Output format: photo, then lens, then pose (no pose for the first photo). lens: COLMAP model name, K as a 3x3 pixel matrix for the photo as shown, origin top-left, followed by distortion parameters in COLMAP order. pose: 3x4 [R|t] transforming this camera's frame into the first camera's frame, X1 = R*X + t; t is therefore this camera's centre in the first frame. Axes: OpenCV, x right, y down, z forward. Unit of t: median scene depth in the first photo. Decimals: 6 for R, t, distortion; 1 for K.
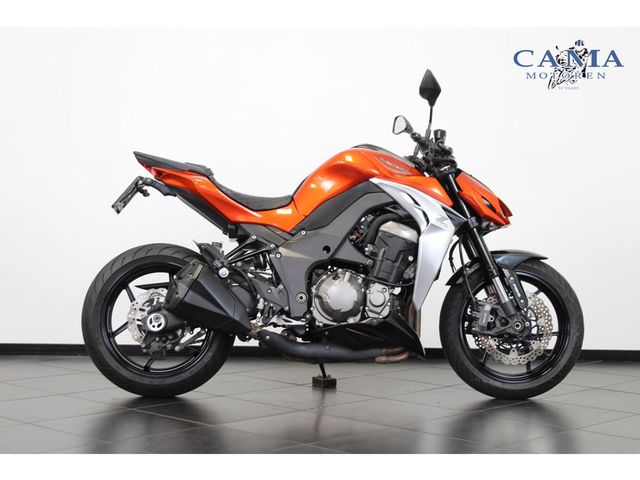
lens RADIAL K [[1218.8, 0, 319.5], [0, 1218.8, 238.7], [0, 0, 1]] dist [0.267194, 0.000000]
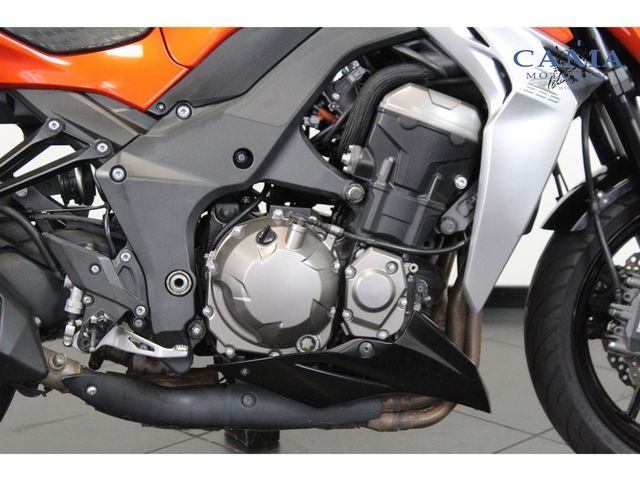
lens RADIAL K [[1538.4, 0, 320.0], [0, 1538.4, 242.2], [0, 0, 1]] dist [0.141242, 0.000000]
pose [[0.999975, -0.004733, 0.005241, 0.027527], [0.003700, 0.983277, 0.182077, -0.053737], [-0.006016, -0.182053, 0.983270, 0.517196]]
